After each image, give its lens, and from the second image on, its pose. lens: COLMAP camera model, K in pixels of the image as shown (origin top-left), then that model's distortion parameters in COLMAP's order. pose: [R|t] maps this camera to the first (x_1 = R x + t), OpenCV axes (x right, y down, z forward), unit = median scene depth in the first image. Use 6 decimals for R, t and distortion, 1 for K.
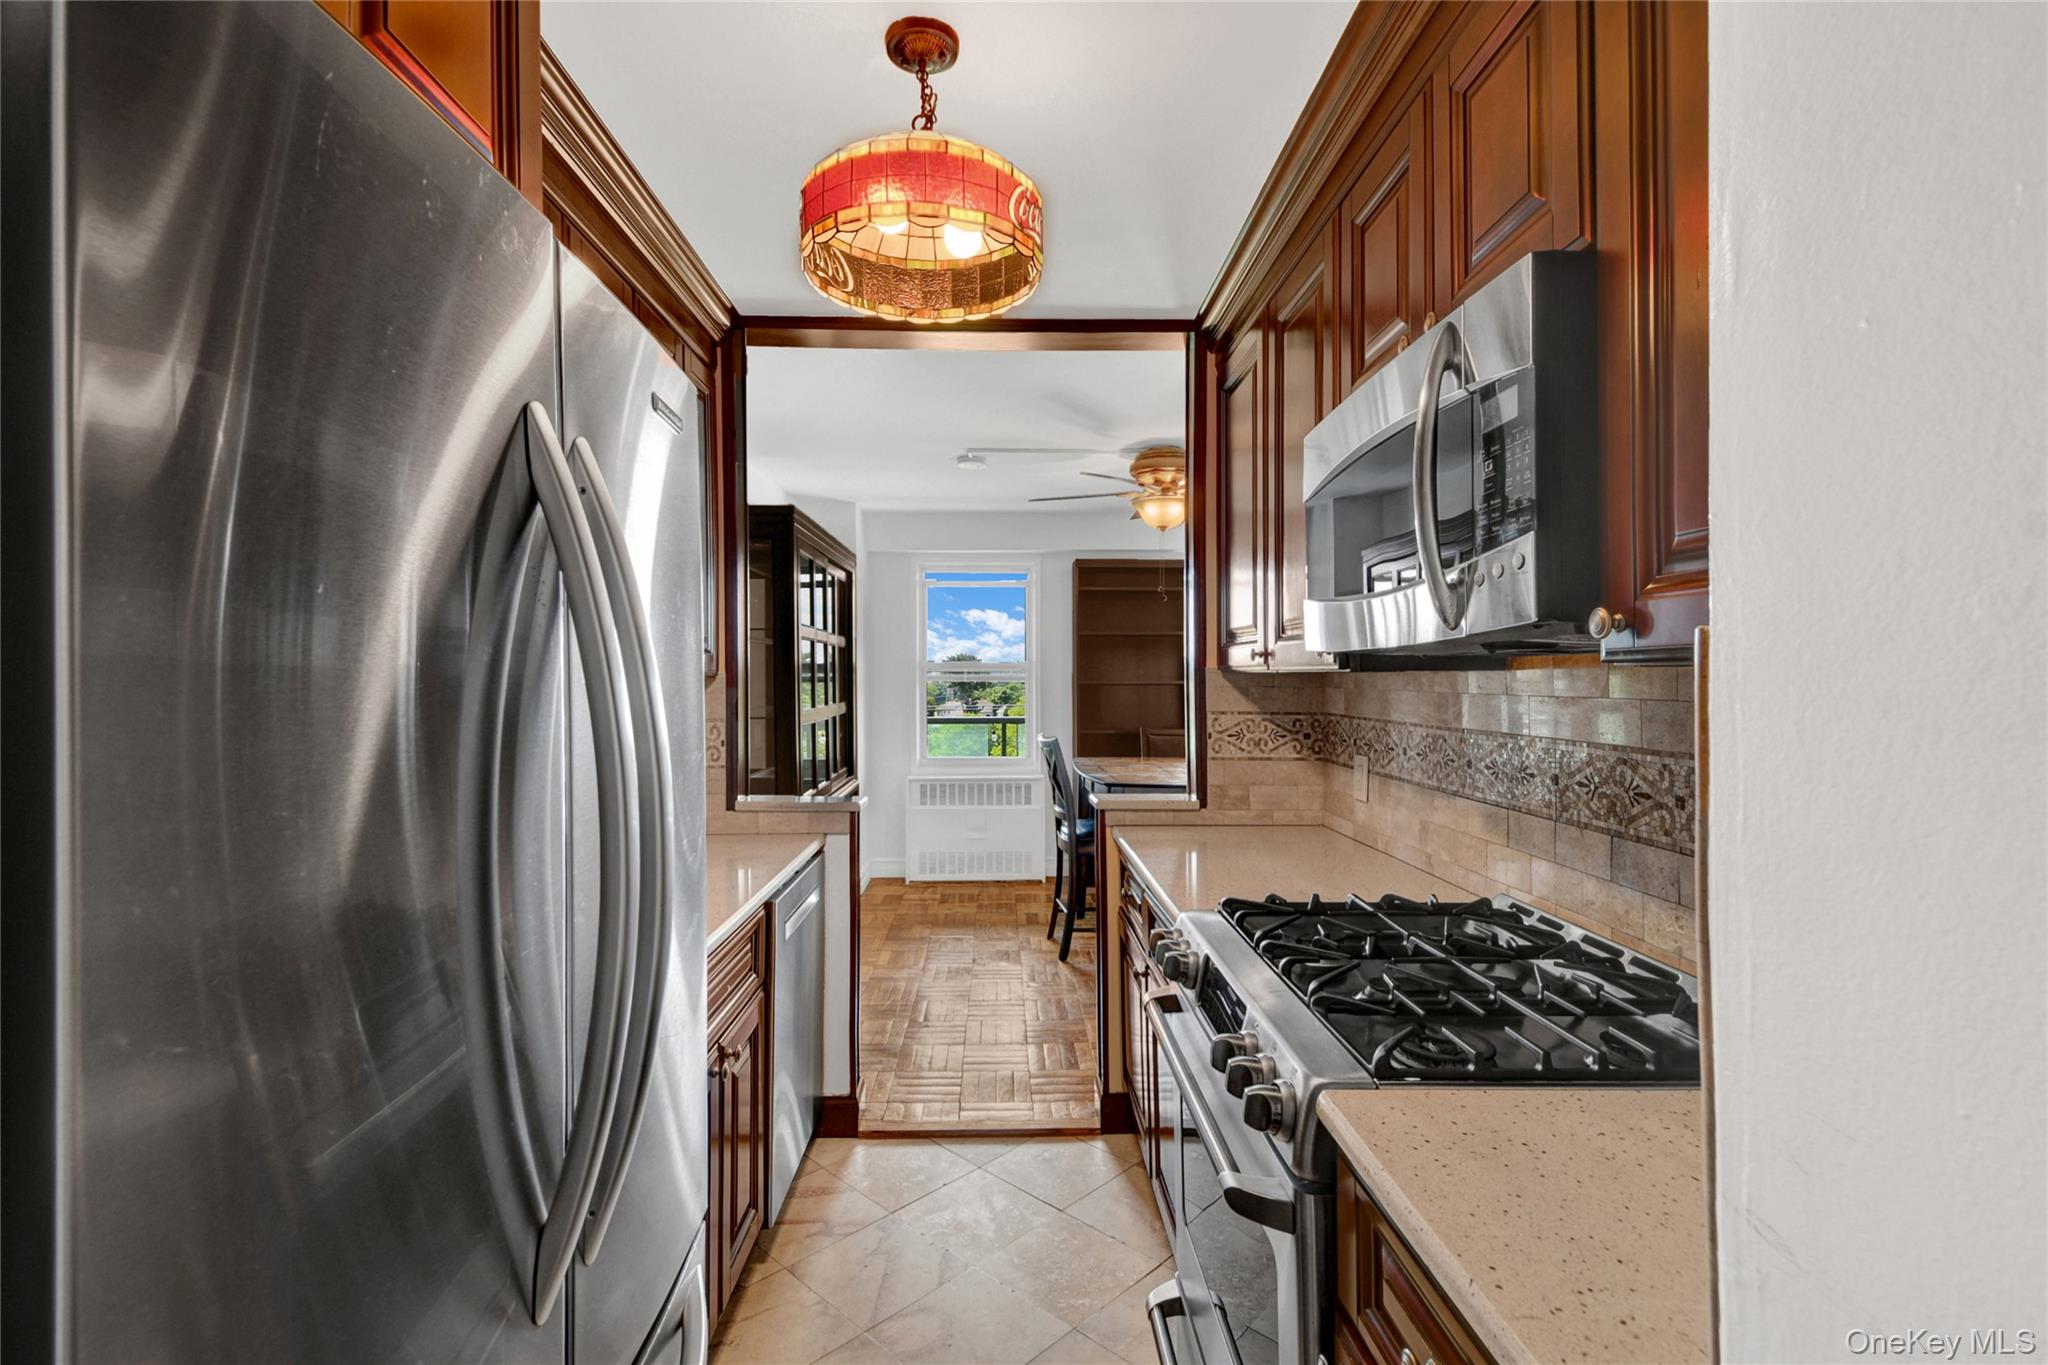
lens RADIAL K [[878.9, 0, 1024.0], [0, 878.9, 682.5], [0, 0, 1]] dist [-0.000101, -0.000008]
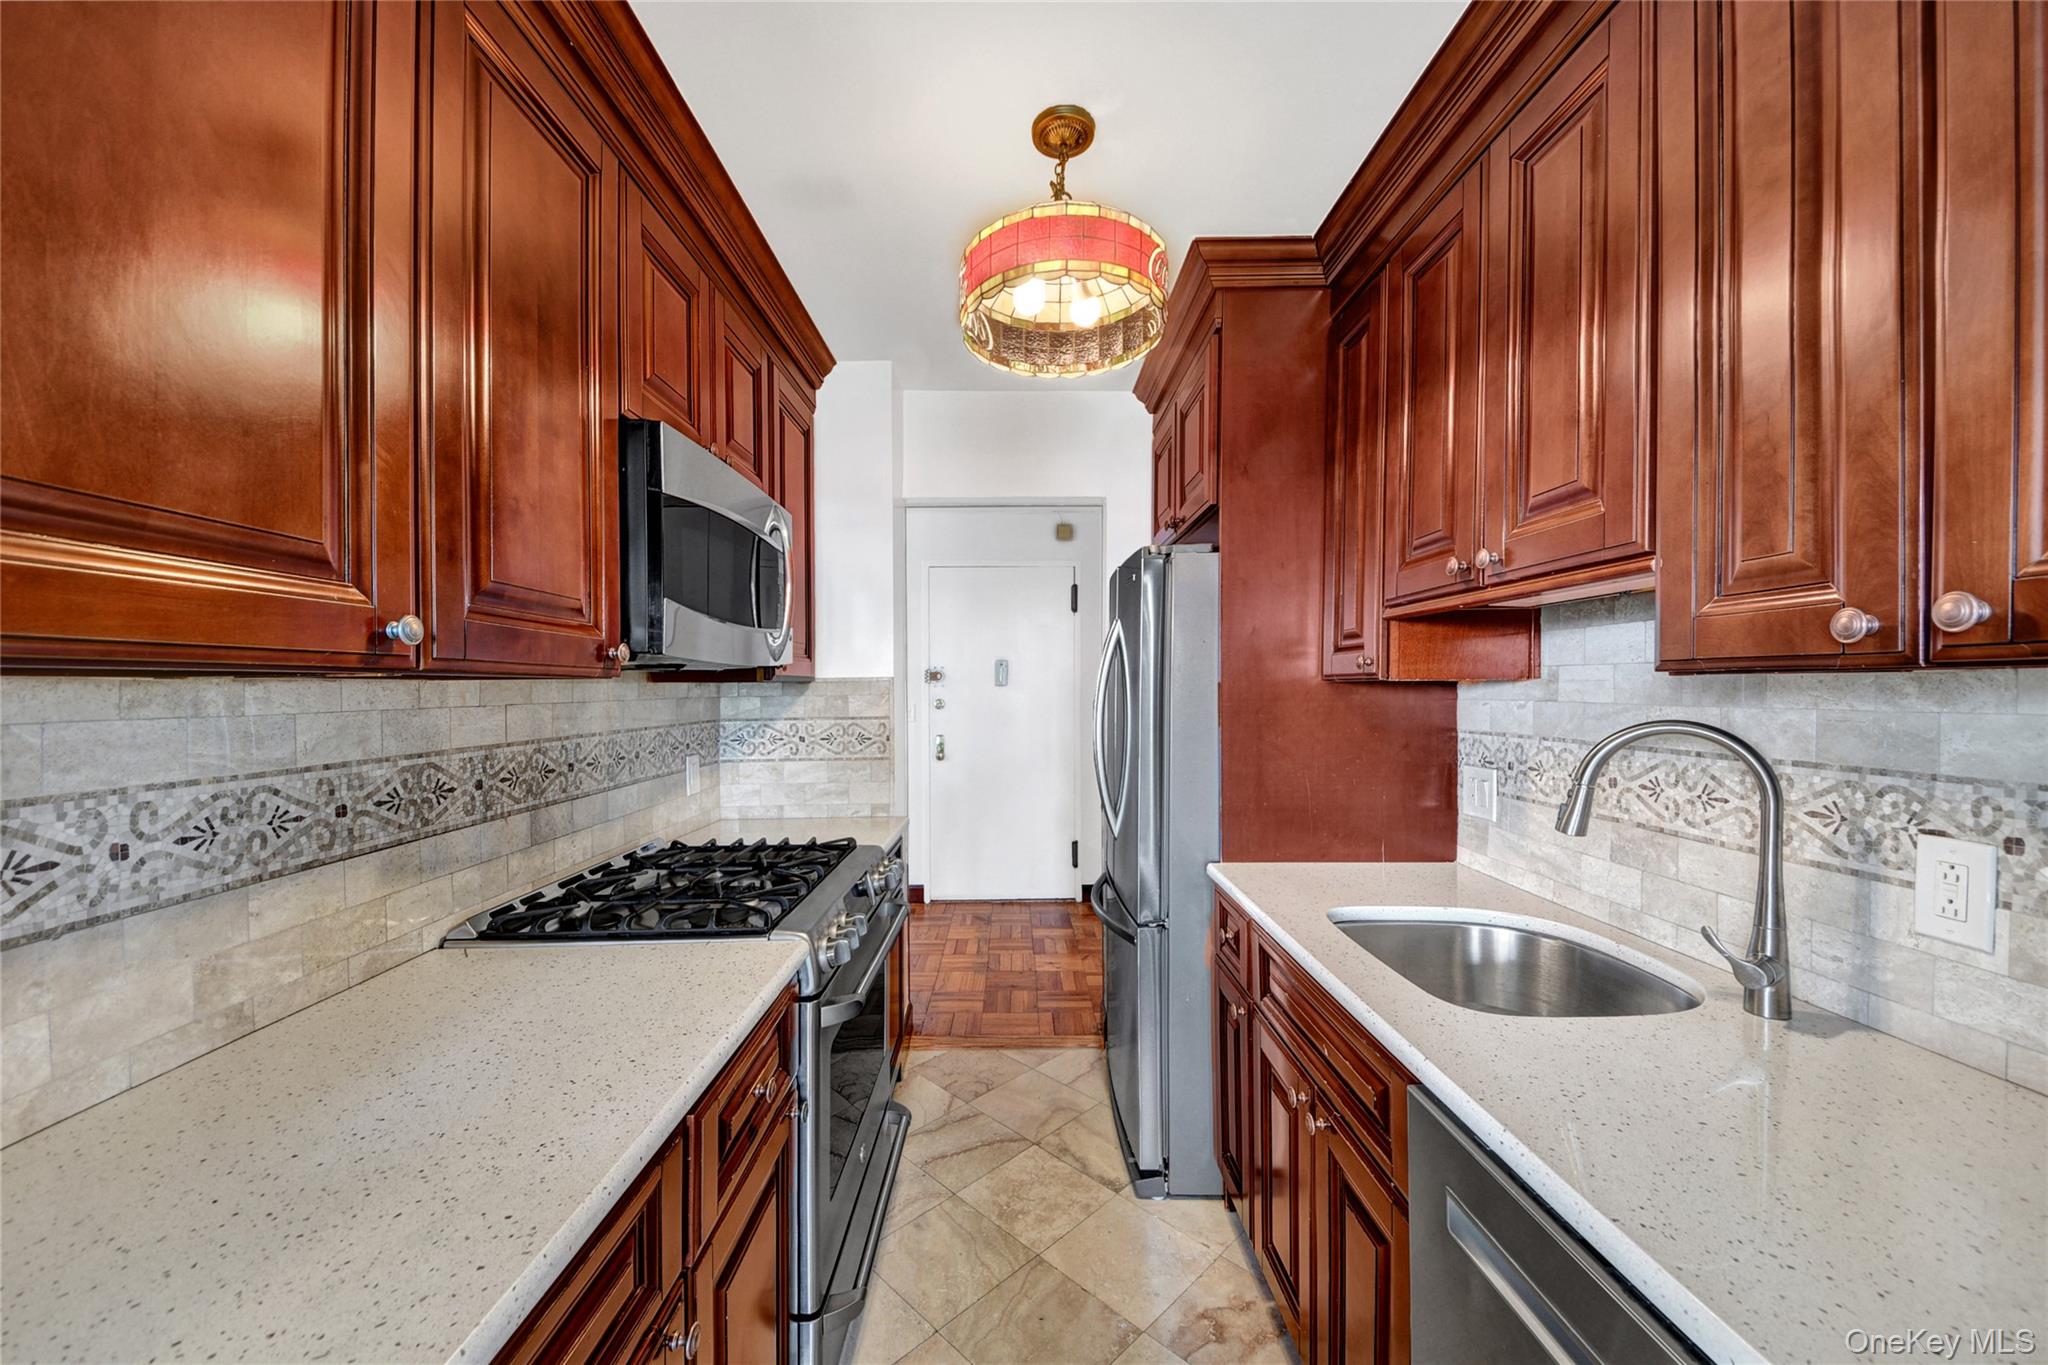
lens RADIAL K [[786.8, 0, 1024.0], [0, 786.8, 682.5], [0, 0, 1]] dist [0.000542, -0.000221]
pose [[-0.999765, -0.003853, 0.021338, -0.026316], [-0.003743, 0.999980, 0.005194, -0.007576], [-0.021357, 0.005113, -0.999759, 0.775962]]
